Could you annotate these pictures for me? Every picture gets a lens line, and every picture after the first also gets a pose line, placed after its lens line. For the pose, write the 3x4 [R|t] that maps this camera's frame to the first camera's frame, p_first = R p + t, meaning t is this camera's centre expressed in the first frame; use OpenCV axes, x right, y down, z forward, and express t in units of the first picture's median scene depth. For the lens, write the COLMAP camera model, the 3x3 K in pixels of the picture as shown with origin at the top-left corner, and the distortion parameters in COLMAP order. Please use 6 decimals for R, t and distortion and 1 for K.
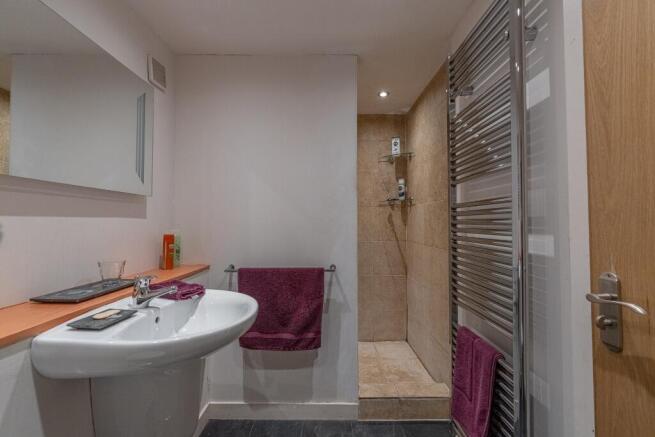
lens RADIAL K [[268.0, 0, 328.4], [0, 268.0, 216.3], [0, 0, 1]] dist [0.000859, -0.001317]
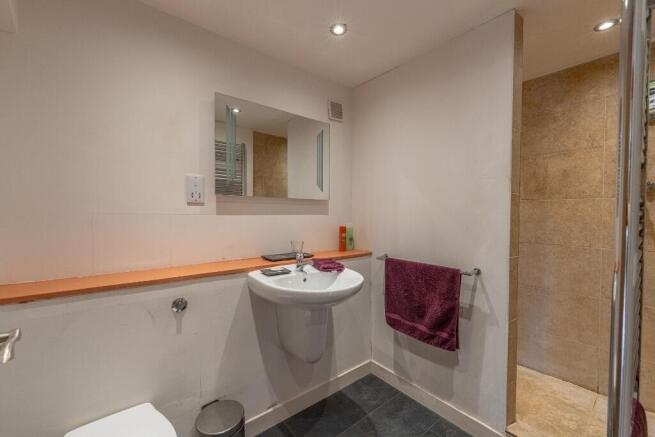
lens RADIAL K [[268.0, 0, 326.9], [0, 268.0, 219.1], [0, 0, 1]] dist [0.000859, -0.001317]
pose [[0.633382, 0.022729, -0.773506, 0.412389], [0.010918, 0.999207, 0.038301, -0.023473], [0.773762, -0.032704, 0.632631, 0.059286]]
